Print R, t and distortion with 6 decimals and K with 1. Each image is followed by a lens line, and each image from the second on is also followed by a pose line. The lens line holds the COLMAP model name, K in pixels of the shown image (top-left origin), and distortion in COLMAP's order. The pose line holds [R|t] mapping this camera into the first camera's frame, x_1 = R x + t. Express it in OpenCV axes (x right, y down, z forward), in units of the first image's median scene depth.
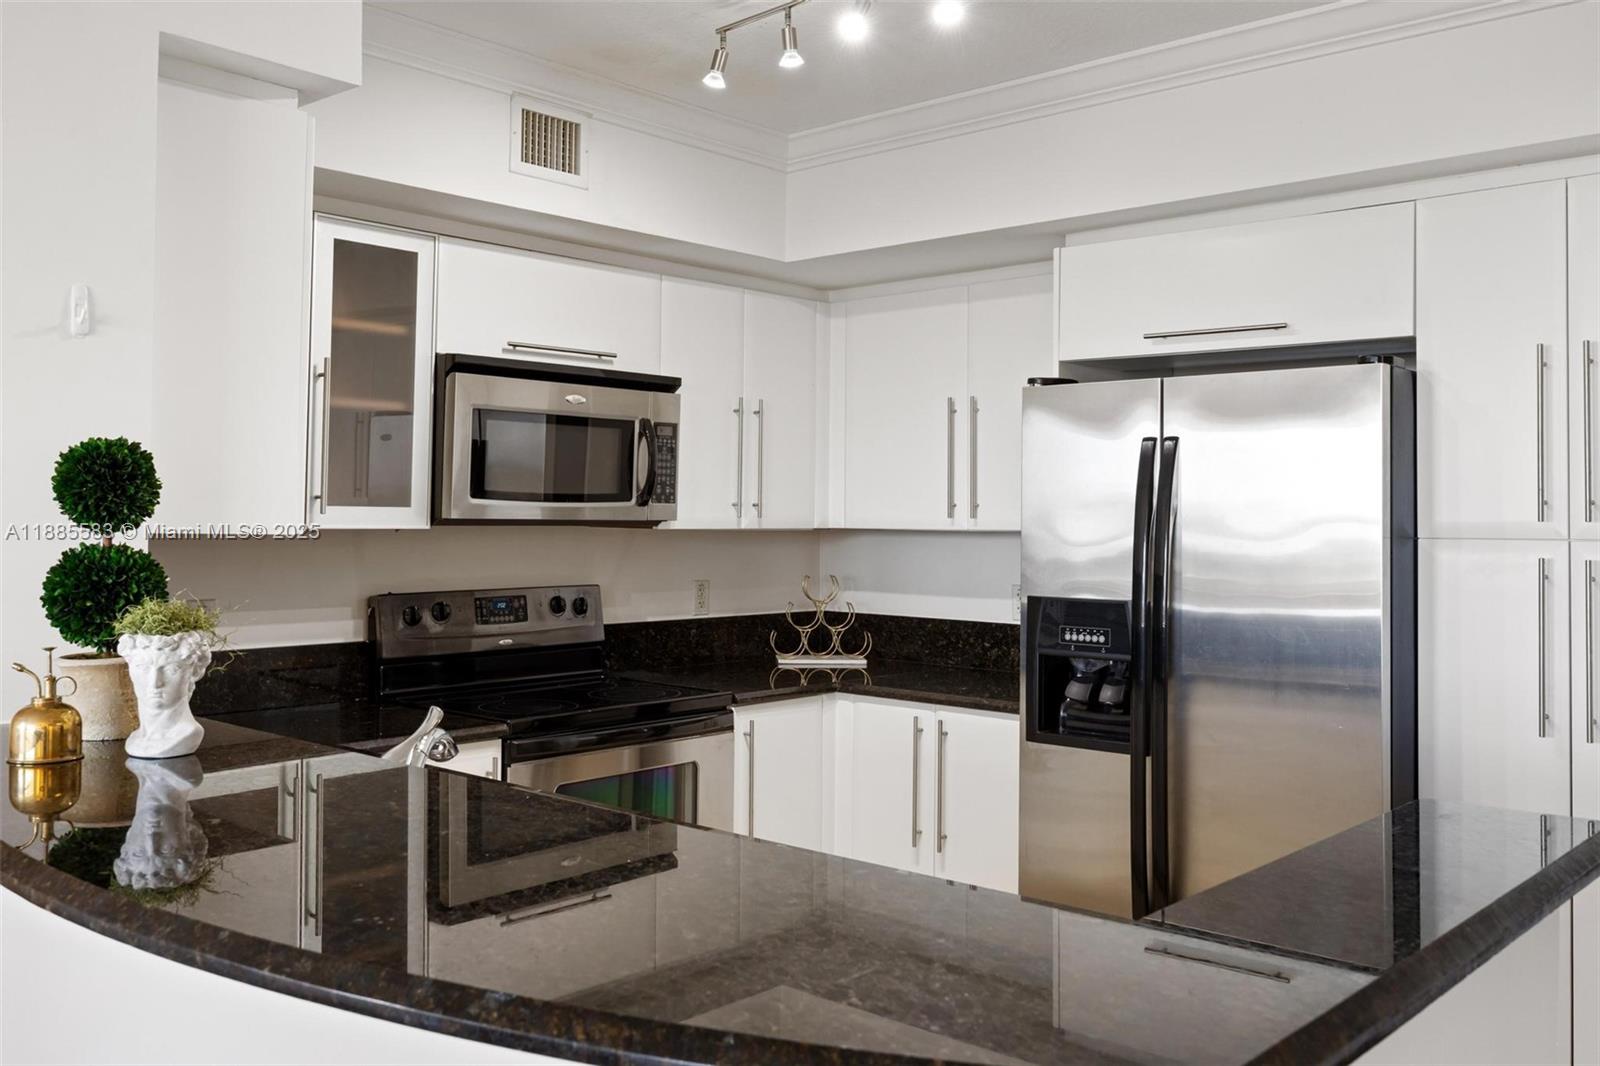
lens RADIAL K [[1394.3, 0, 801.3], [0, 1394.3, 526.7], [0, 0, 1]] dist [-0.010669, 0.002852]
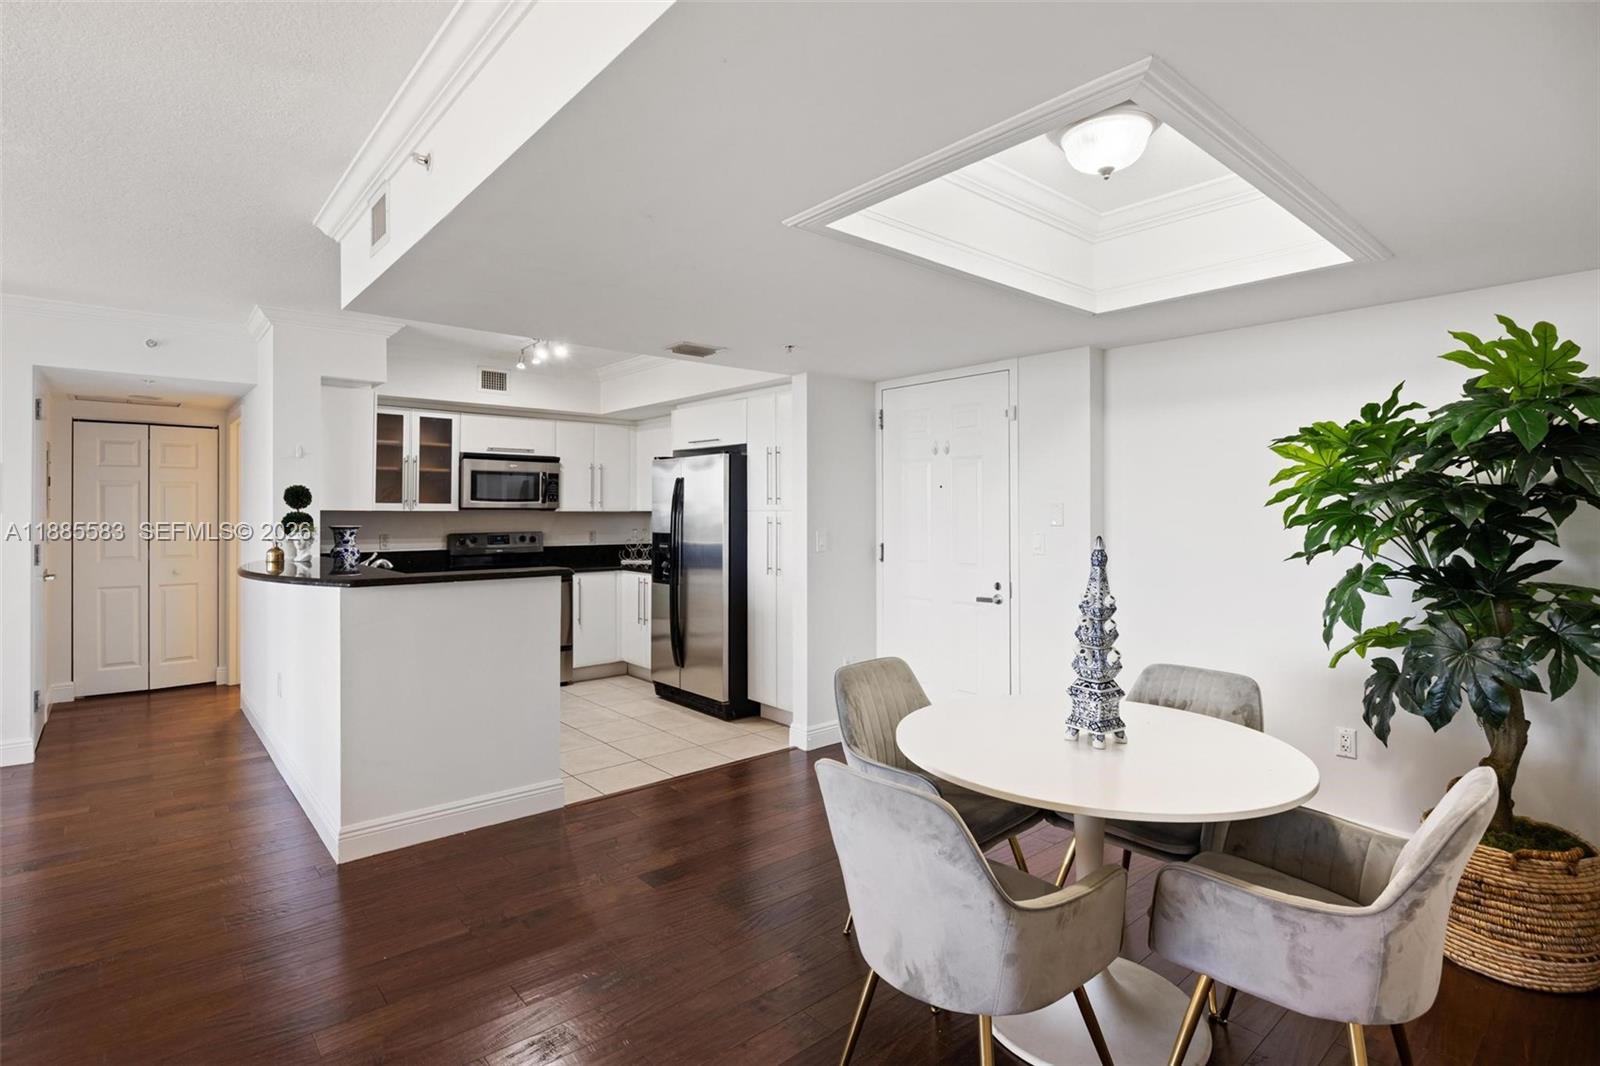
lens RADIAL K [[794.2, 0, 798.6], [0, 794.2, 526.0], [0, 0, 1]] dist [-0.000984, -0.000134]
pose [[0.991908, -0.004699, -0.126871, 0.640838], [0.005861, 0.999944, 0.008790, 0.022174], [0.126823, -0.009462, 0.991880, -0.570989]]
